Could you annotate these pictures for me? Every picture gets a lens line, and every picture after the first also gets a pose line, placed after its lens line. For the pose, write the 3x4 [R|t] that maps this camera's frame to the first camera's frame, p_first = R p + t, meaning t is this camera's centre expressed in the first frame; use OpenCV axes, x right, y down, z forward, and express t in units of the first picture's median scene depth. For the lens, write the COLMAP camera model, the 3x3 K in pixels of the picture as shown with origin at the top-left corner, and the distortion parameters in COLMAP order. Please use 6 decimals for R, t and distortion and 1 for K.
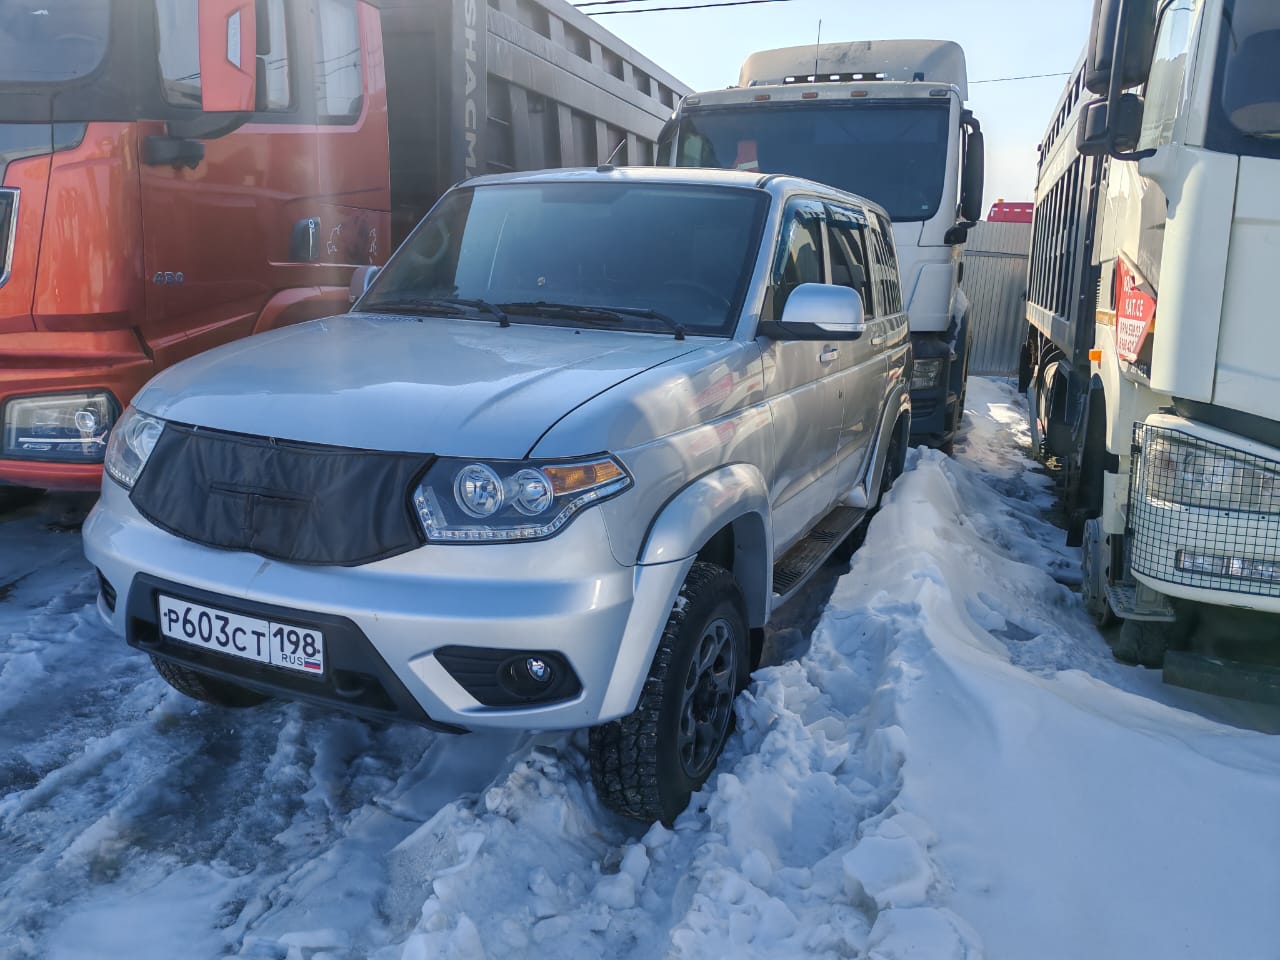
lens RADIAL K [[986.4, 0, 623.5], [0, 986.4, 479.0], [0, 0, 1]] dist [0.023625, -0.007858]
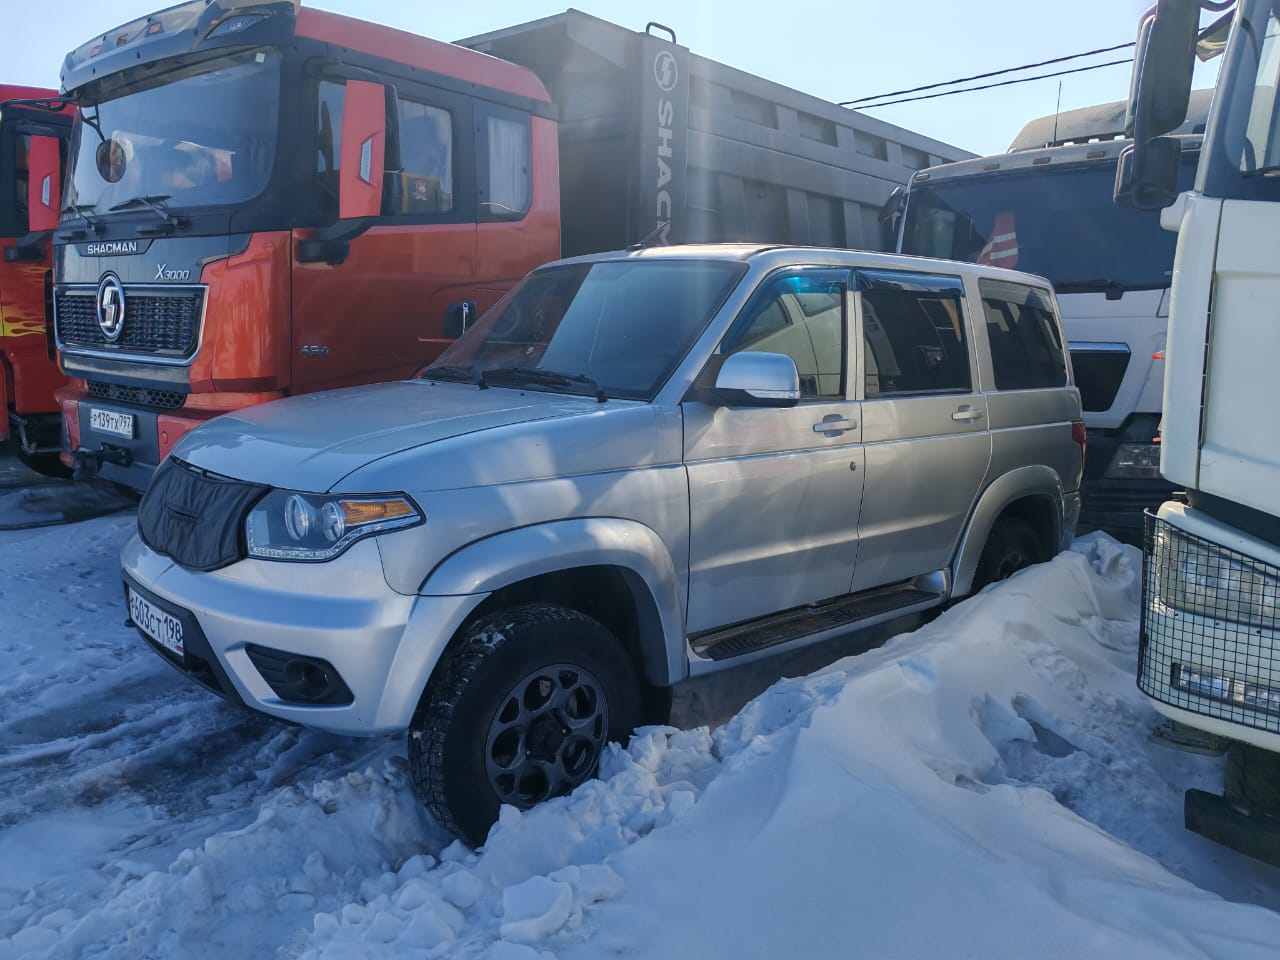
lens RADIAL K [[986.4, 0, 626.8], [0, 986.4, 474.7], [0, 0, 1]] dist [0.023625, -0.007858]
pose [[0.917276, 0.046591, -0.395517, 0.578555], [-0.079900, 0.994470, -0.068158, 0.008198], [0.390154, 0.094122, 0.915926, 0.043695]]
